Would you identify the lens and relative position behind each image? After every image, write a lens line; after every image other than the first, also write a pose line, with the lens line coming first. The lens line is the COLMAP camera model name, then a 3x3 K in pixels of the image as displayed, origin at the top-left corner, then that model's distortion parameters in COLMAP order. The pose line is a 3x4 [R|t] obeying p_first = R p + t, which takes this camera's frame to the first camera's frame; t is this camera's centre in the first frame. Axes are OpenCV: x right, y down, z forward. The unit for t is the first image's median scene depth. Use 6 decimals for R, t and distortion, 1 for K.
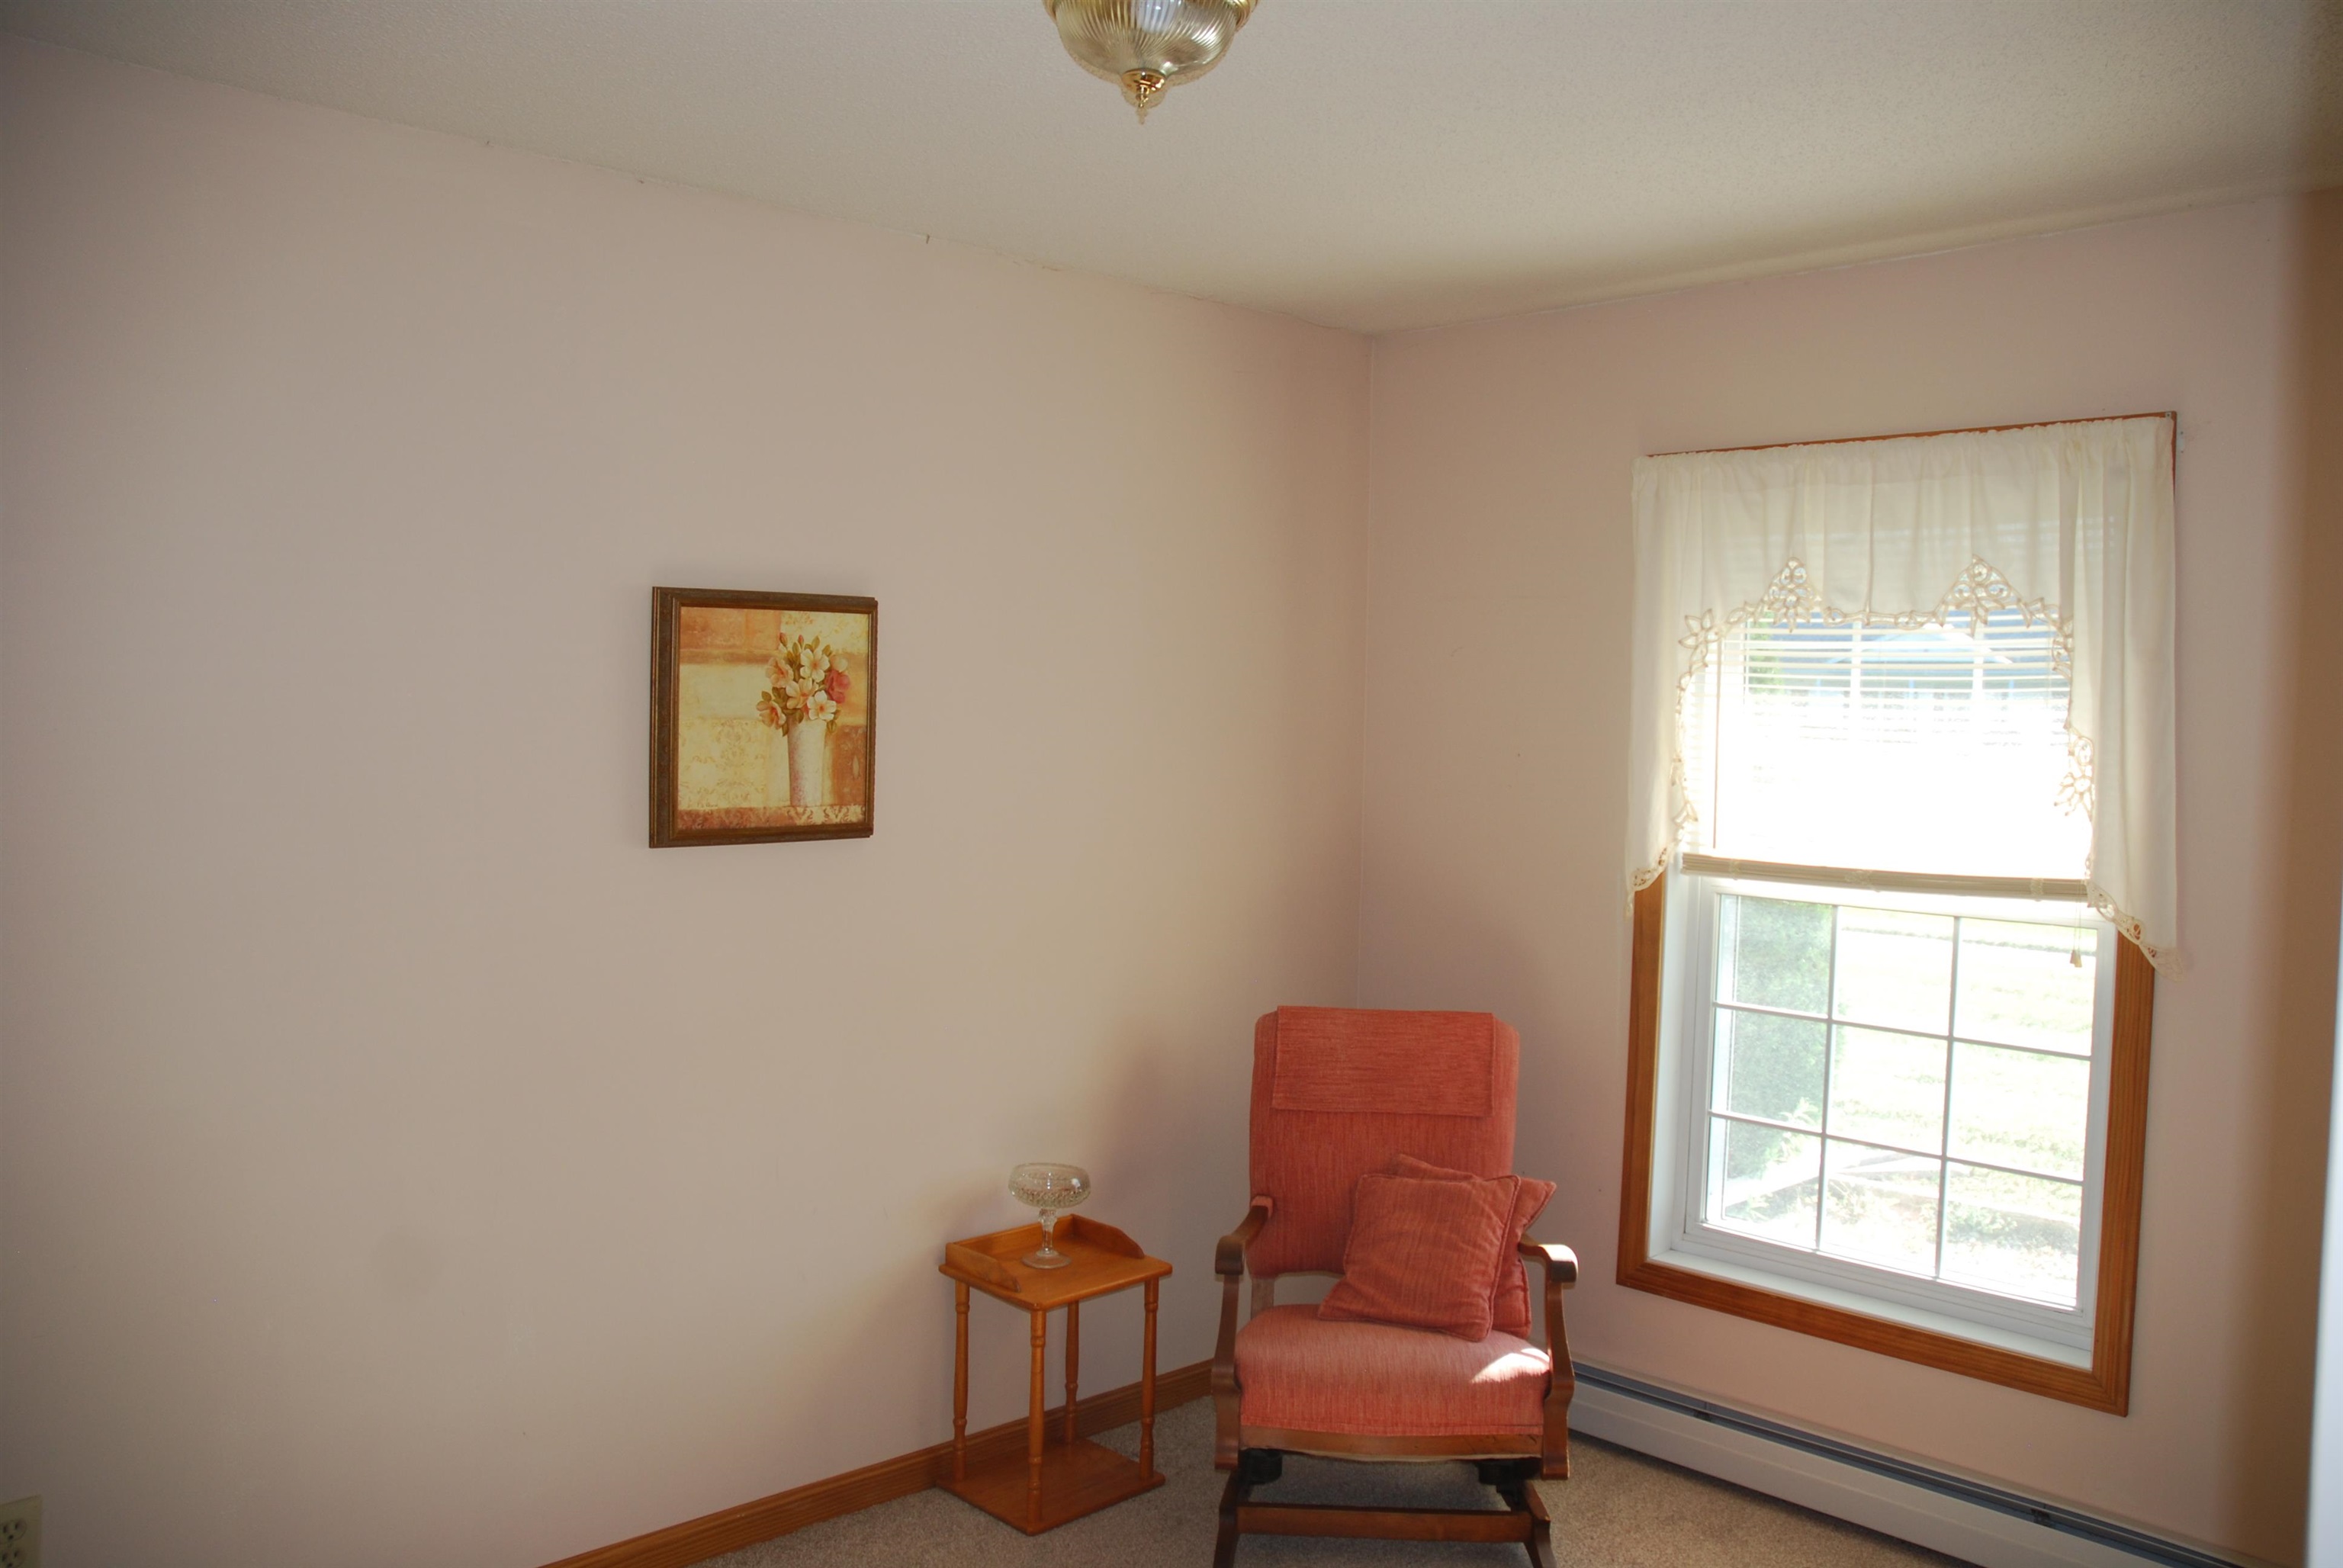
lens RADIAL K [[1825.2, 0, 1182.3], [0, 1825.2, 777.8], [0, 0, 1]] dist [-0.161377, 0.152659]
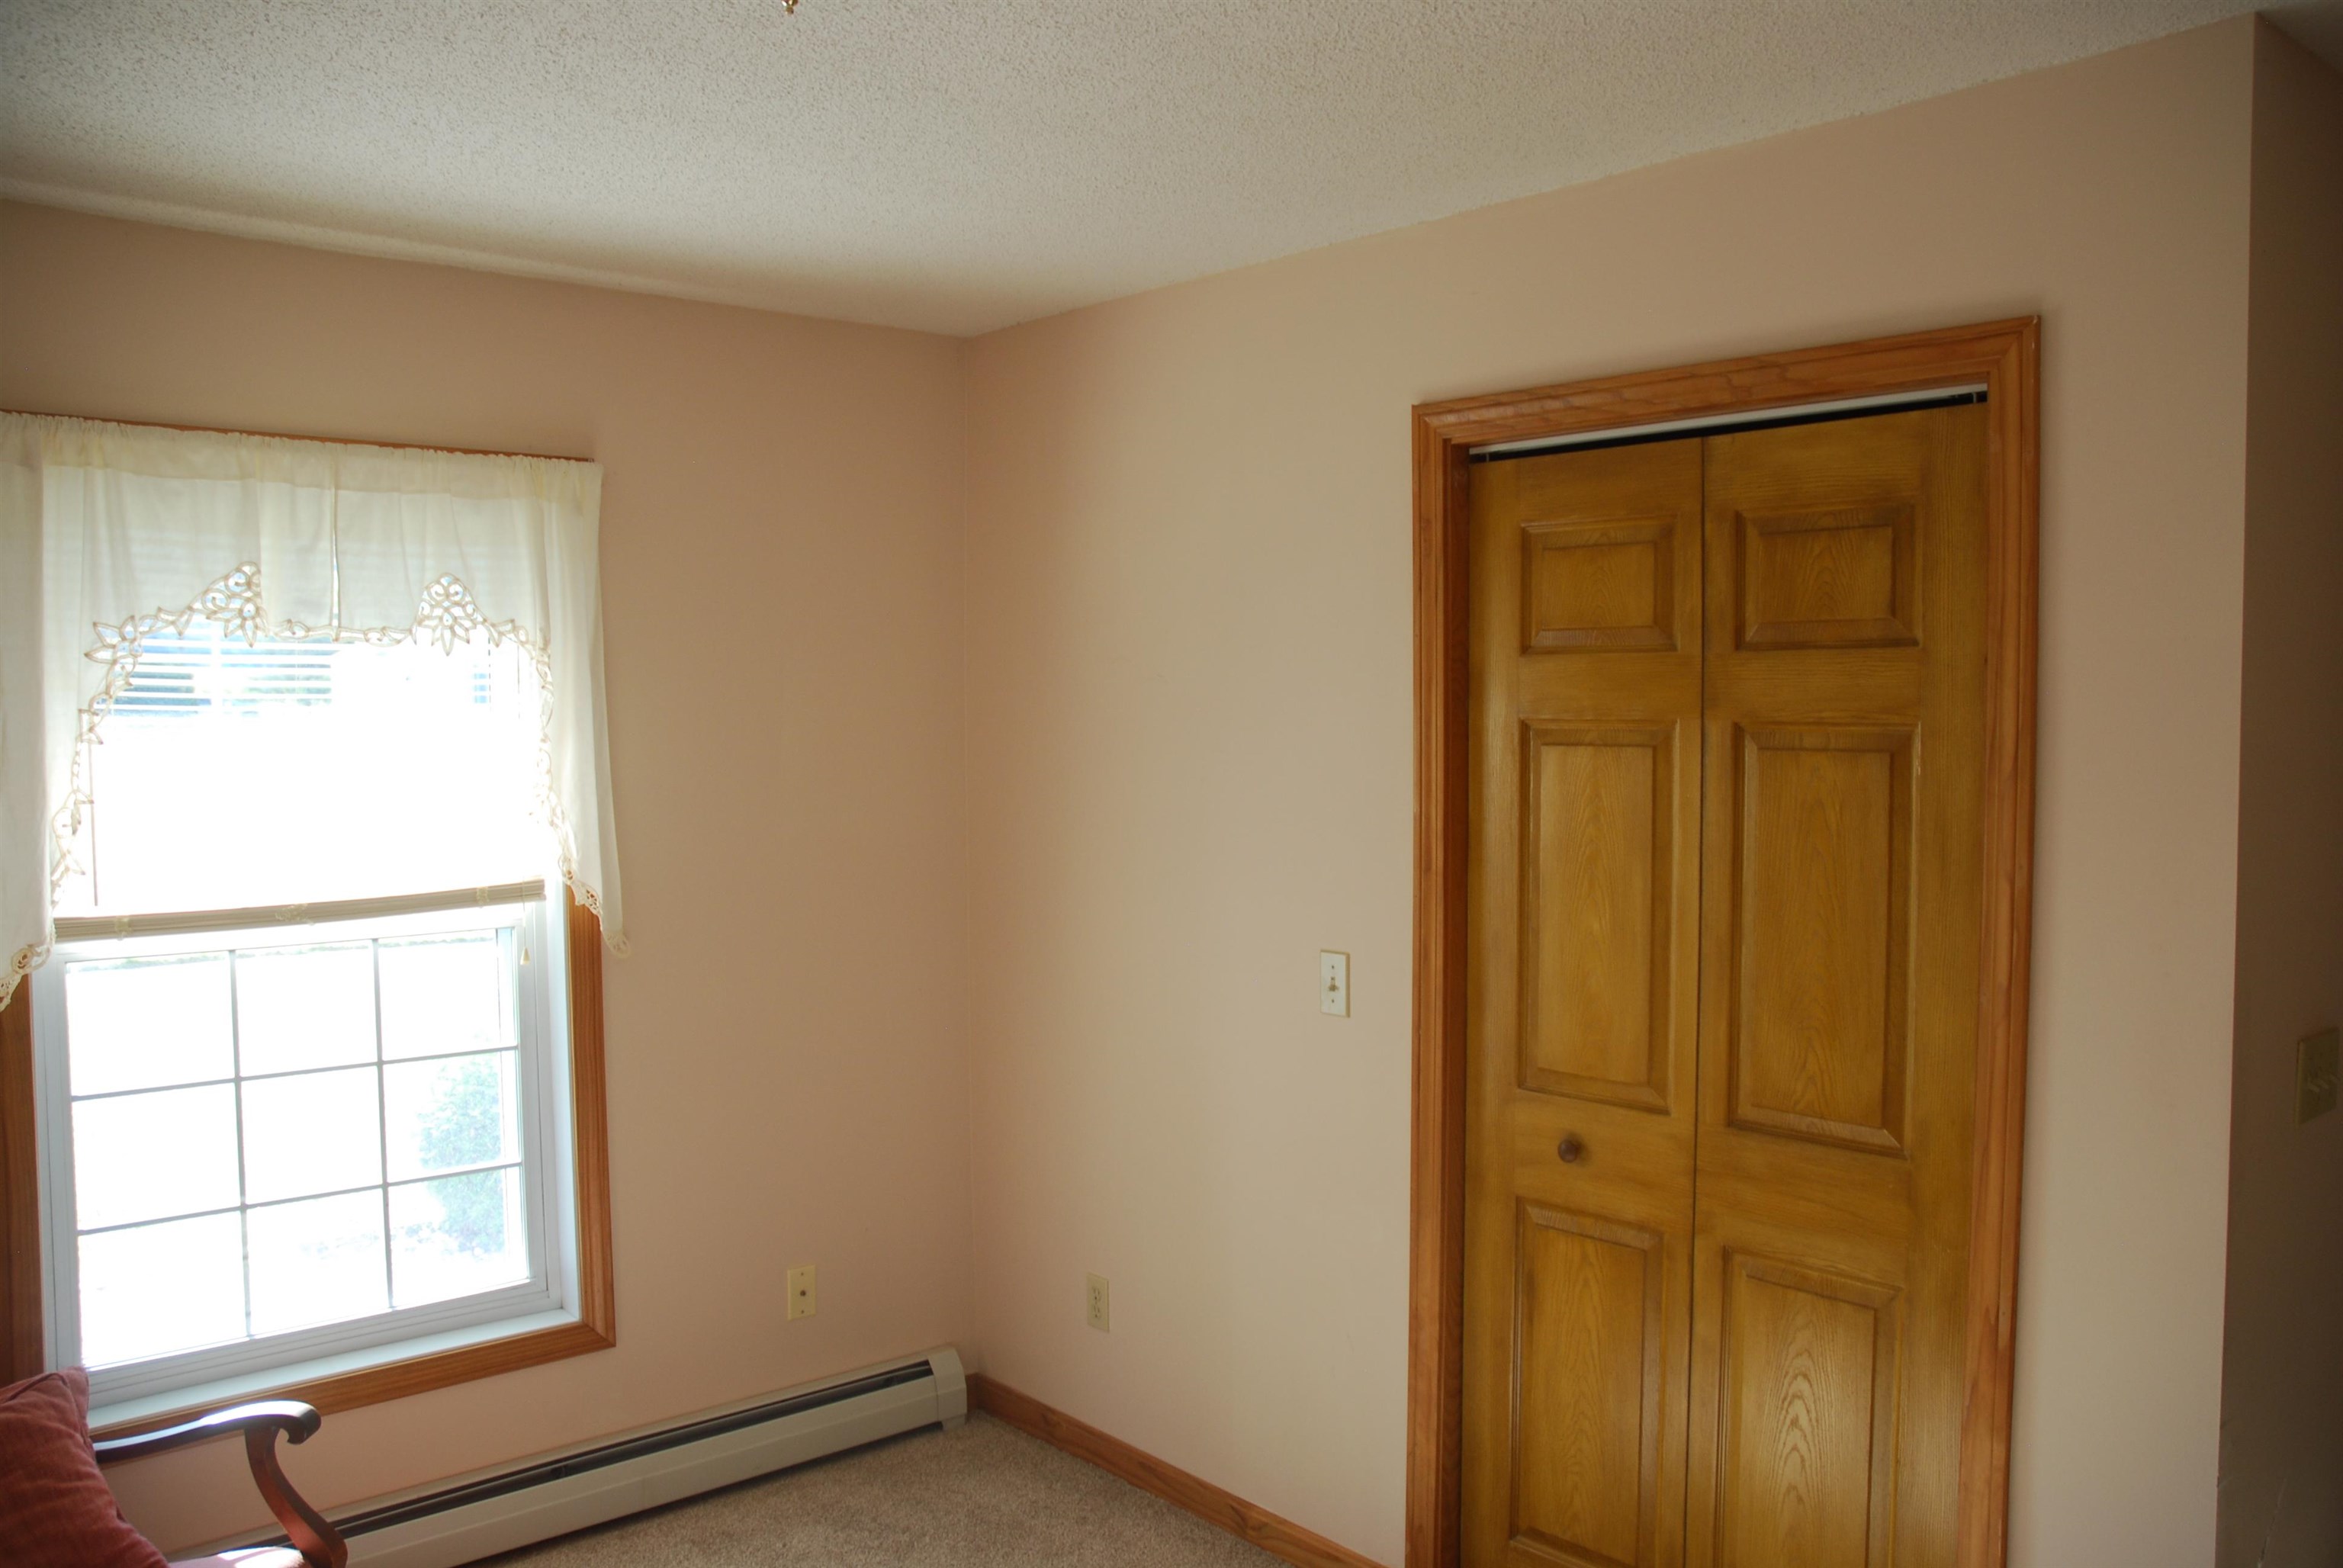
lens RADIAL K [[1825.2, 0, 1182.1], [0, 1825.2, 781.2], [0, 0, 1]] dist [-0.161377, 0.152659]
pose [[0.051016, -0.058739, 0.996969, -0.509781], [0.047283, 0.997291, 0.056339, -0.042534], [-0.997578, 0.044266, 0.053655, 0.500852]]
